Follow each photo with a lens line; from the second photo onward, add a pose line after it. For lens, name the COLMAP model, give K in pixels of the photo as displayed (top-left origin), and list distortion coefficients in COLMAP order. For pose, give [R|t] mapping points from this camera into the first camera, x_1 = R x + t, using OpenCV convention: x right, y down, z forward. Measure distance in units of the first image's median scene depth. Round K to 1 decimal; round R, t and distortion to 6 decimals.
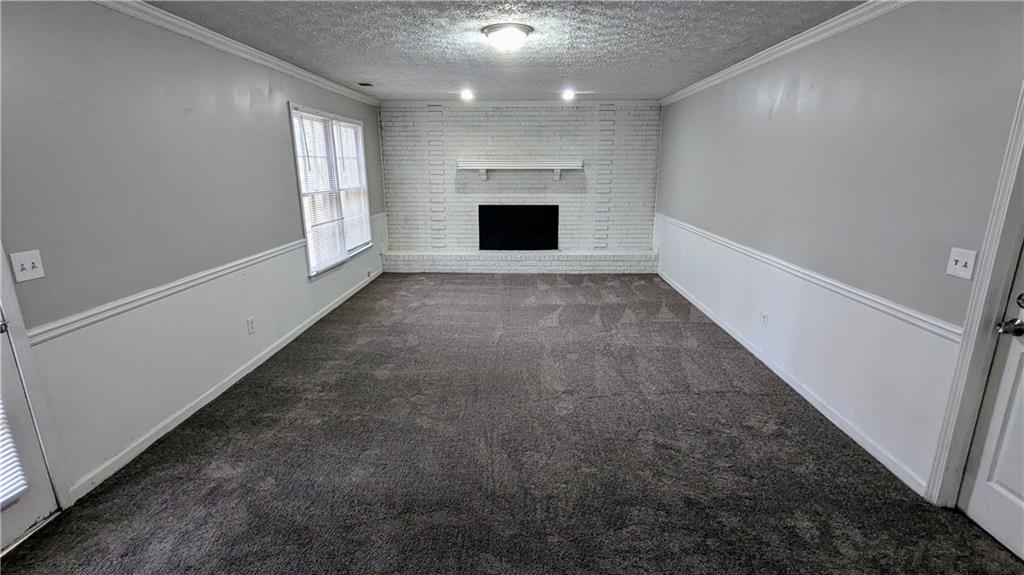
lens RADIAL K [[486.1, 0, 514.8], [0, 486.1, 289.3], [0, 0, 1]] dist [0.005750, 0.000192]
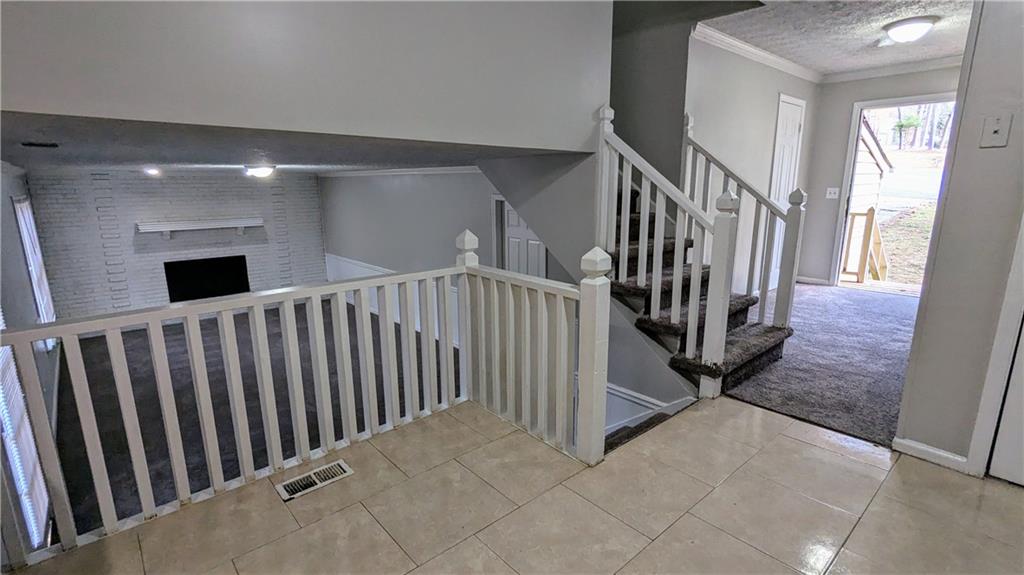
lens RADIAL K [[486.1, 0, 512.4], [0, 486.1, 289.8], [0, 0, 1]] dist [0.005750, 0.000192]
pose [[0.724759, -0.151856, 0.672060, -0.256683], [0.178573, 0.983480, 0.029648, -0.005406], [-0.665459, 0.098524, 0.739903, -0.332681]]
